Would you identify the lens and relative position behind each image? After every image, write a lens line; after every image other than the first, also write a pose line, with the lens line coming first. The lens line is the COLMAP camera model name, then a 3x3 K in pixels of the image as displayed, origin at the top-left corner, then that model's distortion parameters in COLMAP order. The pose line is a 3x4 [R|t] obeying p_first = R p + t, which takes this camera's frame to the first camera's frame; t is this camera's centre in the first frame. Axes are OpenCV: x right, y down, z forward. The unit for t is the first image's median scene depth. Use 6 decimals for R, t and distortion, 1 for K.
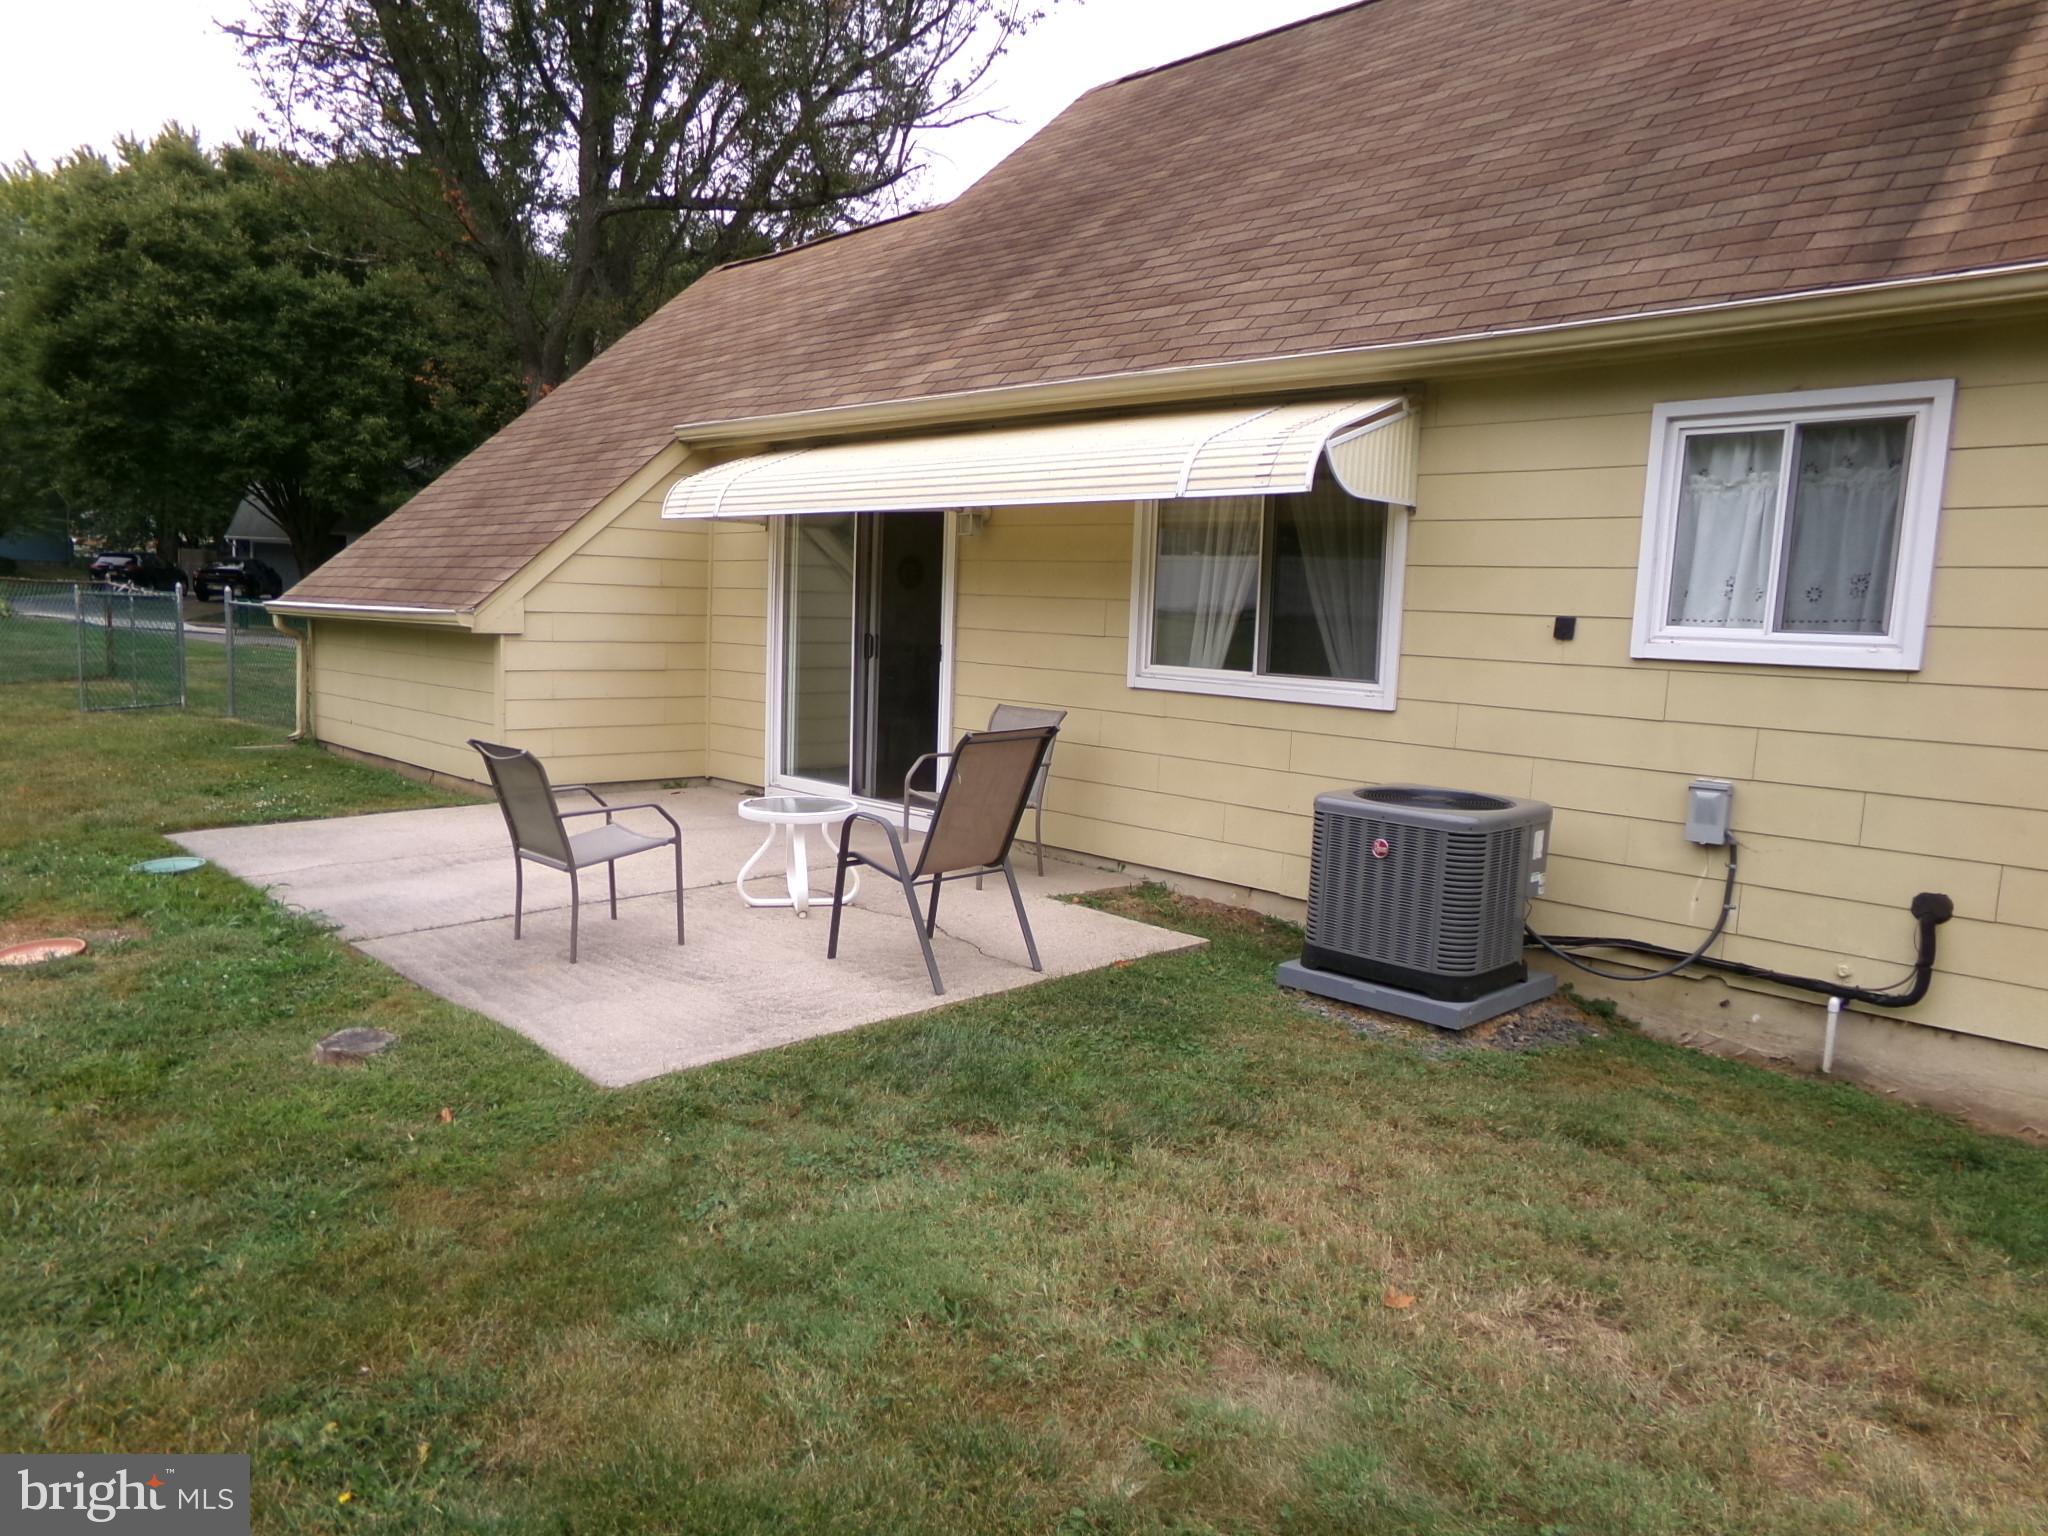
lens RADIAL K [[1386.6, 0, 1024.0], [0, 1386.6, 768.0], [0, 0, 1]] dist [-0.074720, 0.119869]
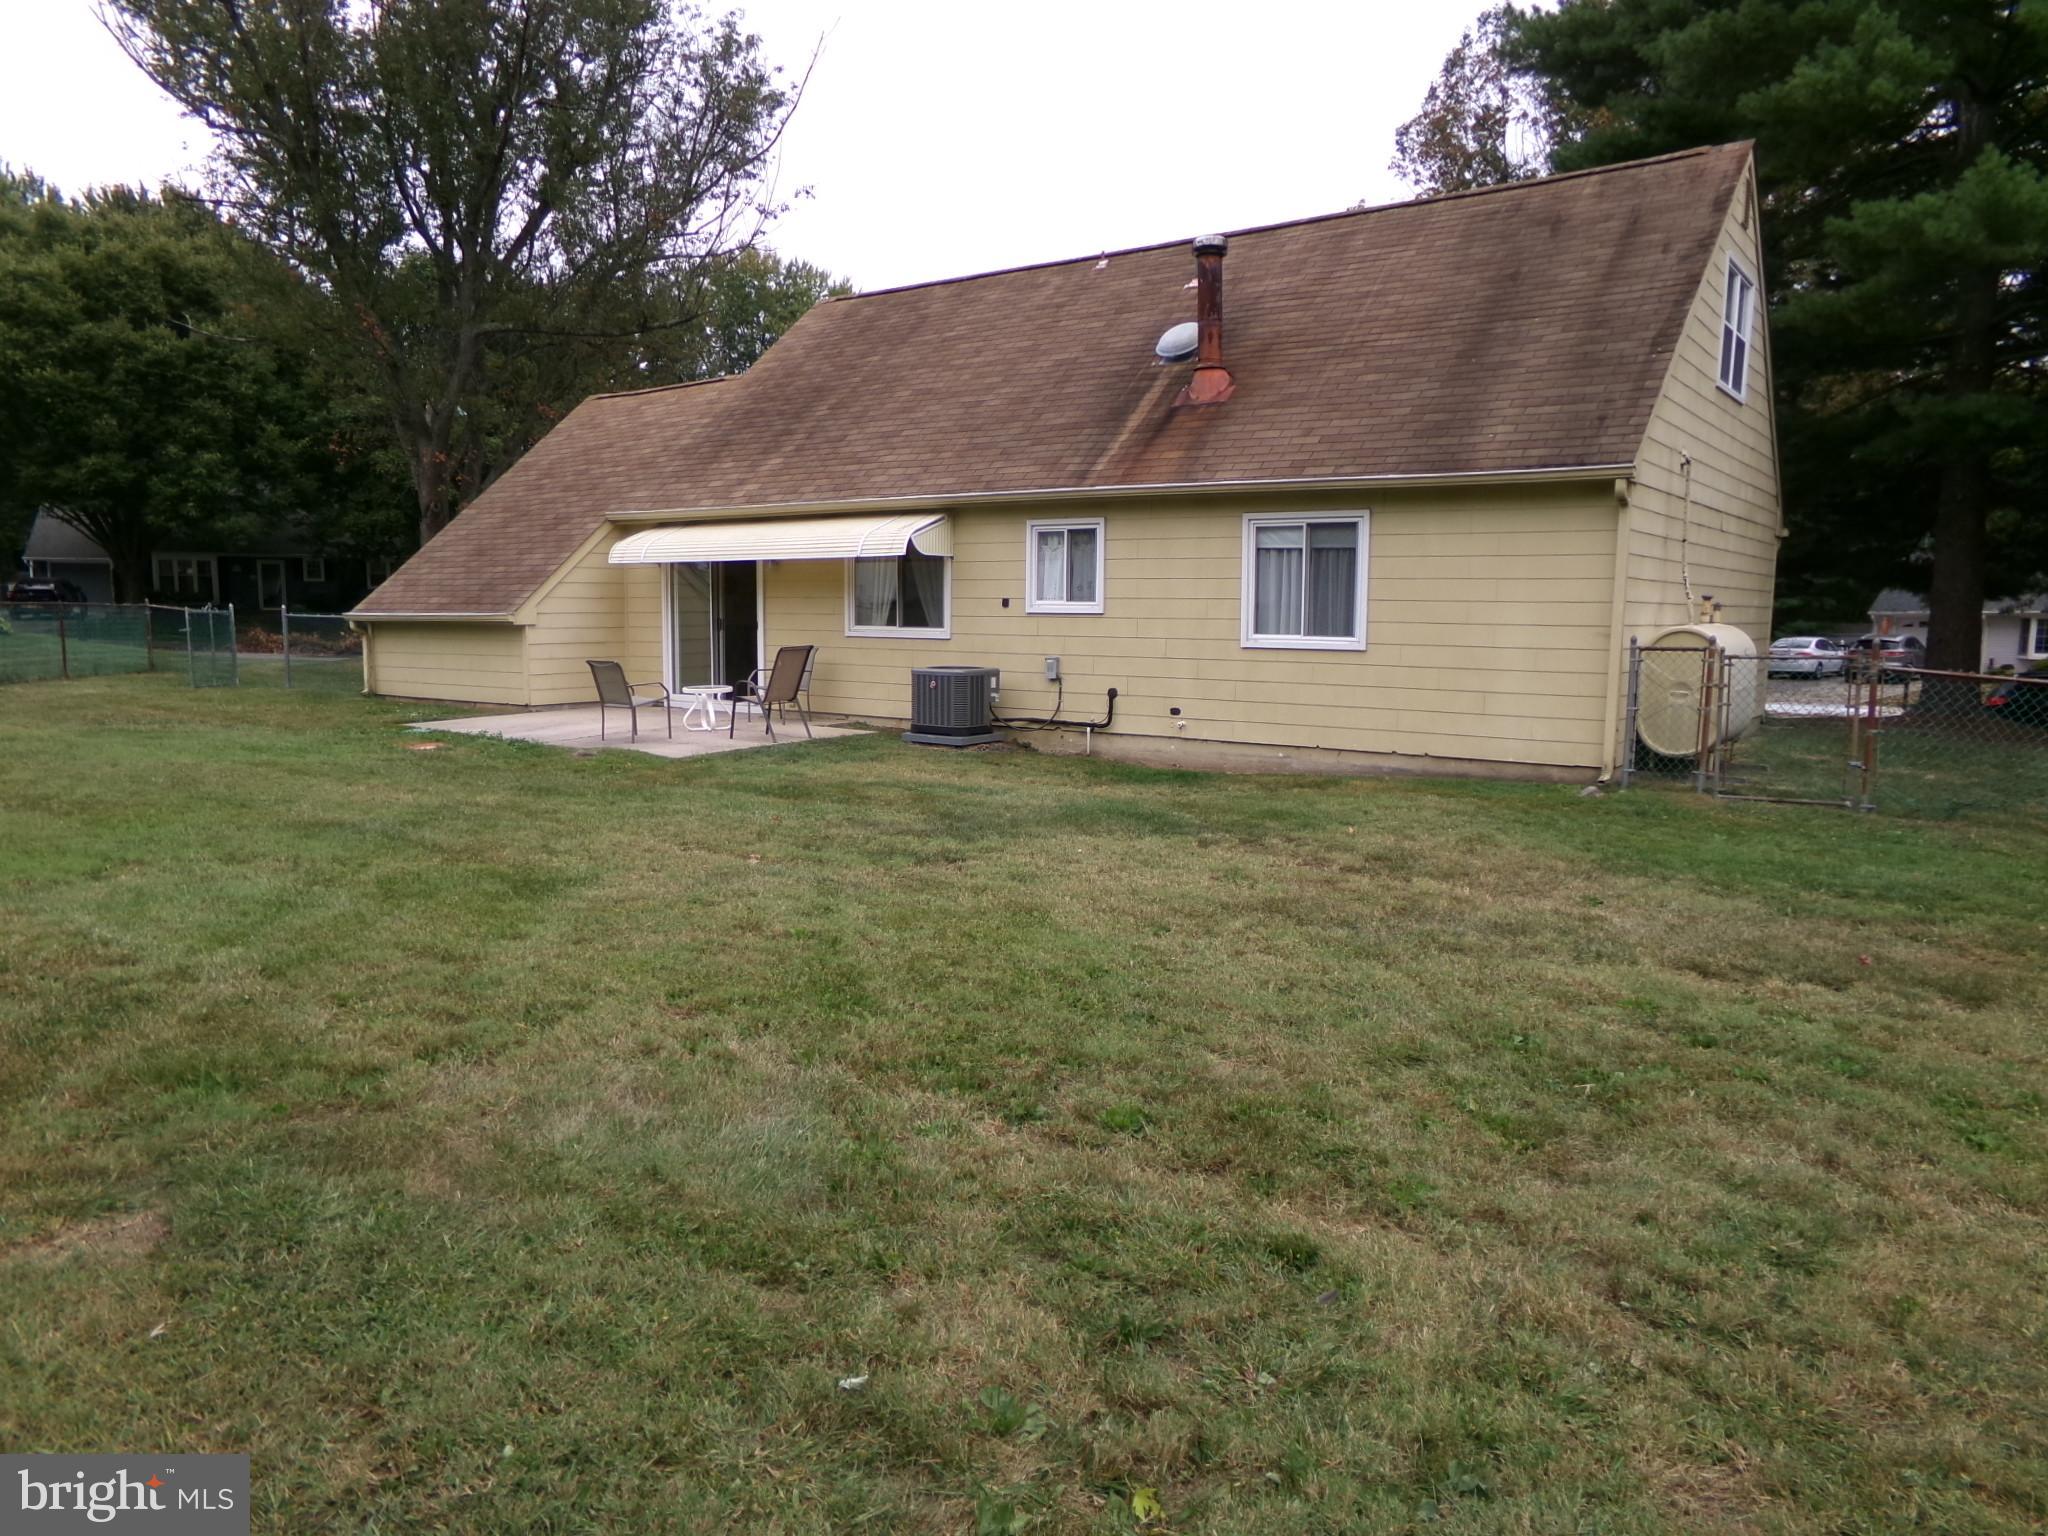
lens RADIAL K [[1386.6, 0, 1024.0], [0, 1386.6, 768.0], [0, 0, 1]] dist [-0.074720, 0.119869]
pose [[0.985624, -0.050782, 0.161142, -0.011194], [0.049744, 0.998707, 0.010470, 0.128157], [-0.161465, -0.002304, 0.986876, -1.109249]]
